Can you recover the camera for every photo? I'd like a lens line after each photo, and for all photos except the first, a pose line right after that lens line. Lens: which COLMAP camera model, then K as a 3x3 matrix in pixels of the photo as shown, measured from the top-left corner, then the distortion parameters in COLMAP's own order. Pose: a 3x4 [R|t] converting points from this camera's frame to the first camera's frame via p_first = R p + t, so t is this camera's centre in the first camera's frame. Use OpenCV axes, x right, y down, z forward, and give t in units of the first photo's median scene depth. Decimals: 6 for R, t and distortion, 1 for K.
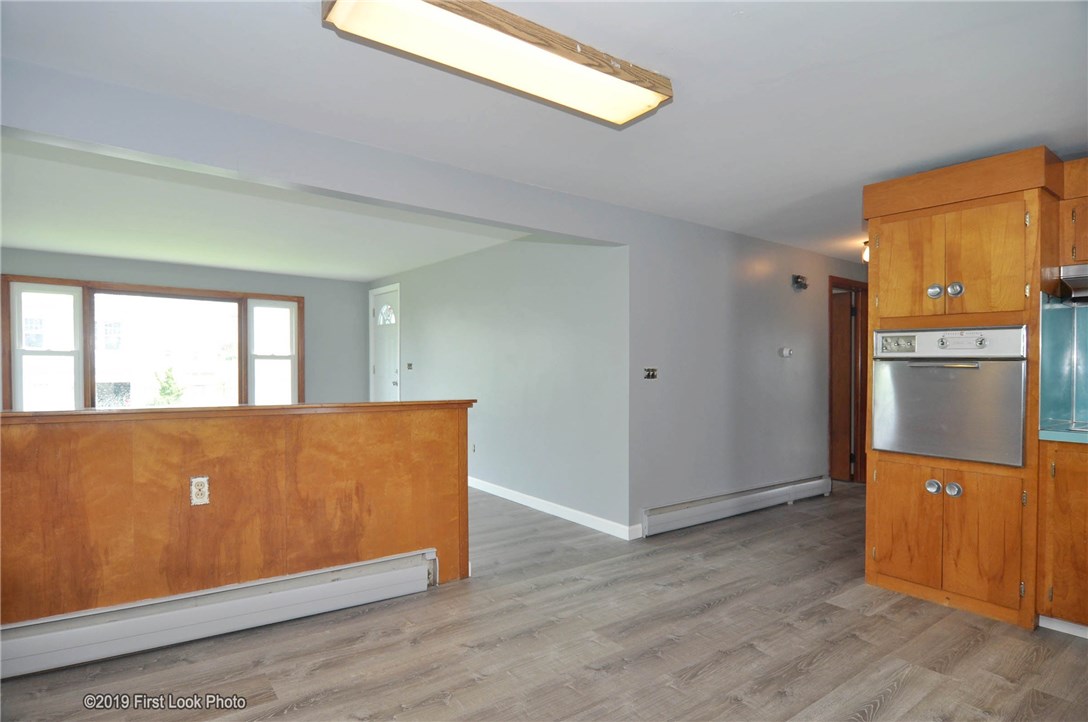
lens RADIAL K [[588.3, 0, 506.8], [0, 588.3, 367.3], [0, 0, 1]] dist [-0.002260, -0.013357]
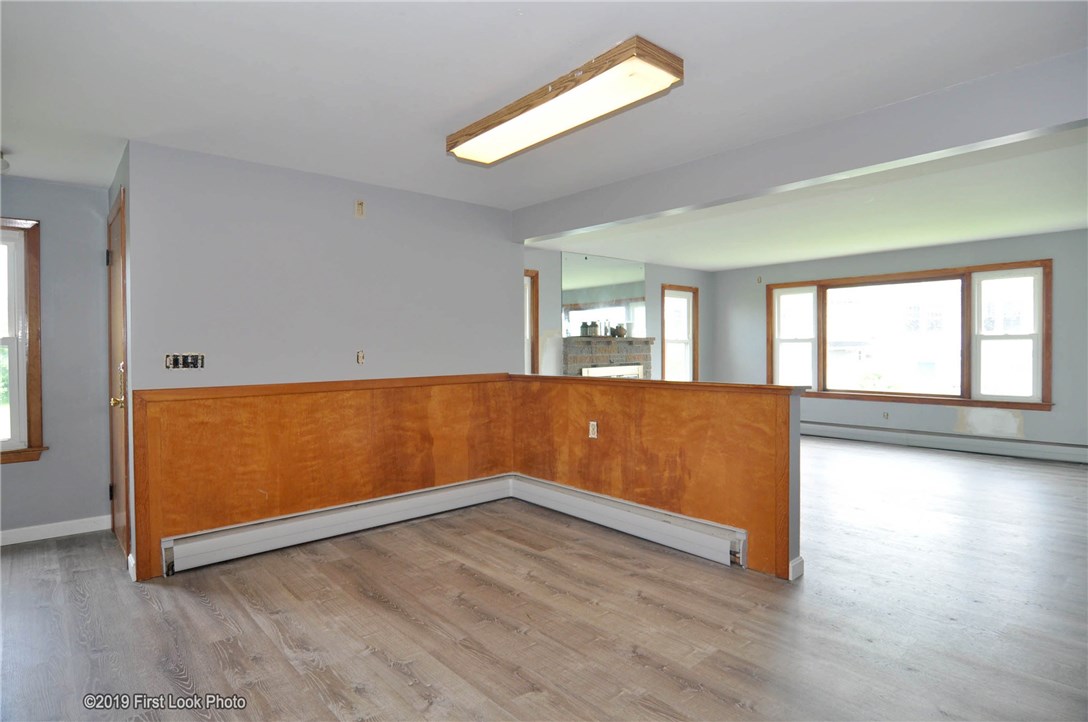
lens RADIAL K [[561.7, 0, 508.1], [0, 561.7, 360.5], [0, 0, 1]] dist [-0.002251, -0.001194]
pose [[0.087388, 0.007585, -0.996145, 0.085945], [0.009894, 0.999915, 0.008482, 0.000501], [0.996125, -0.010597, 0.087306, 0.055761]]
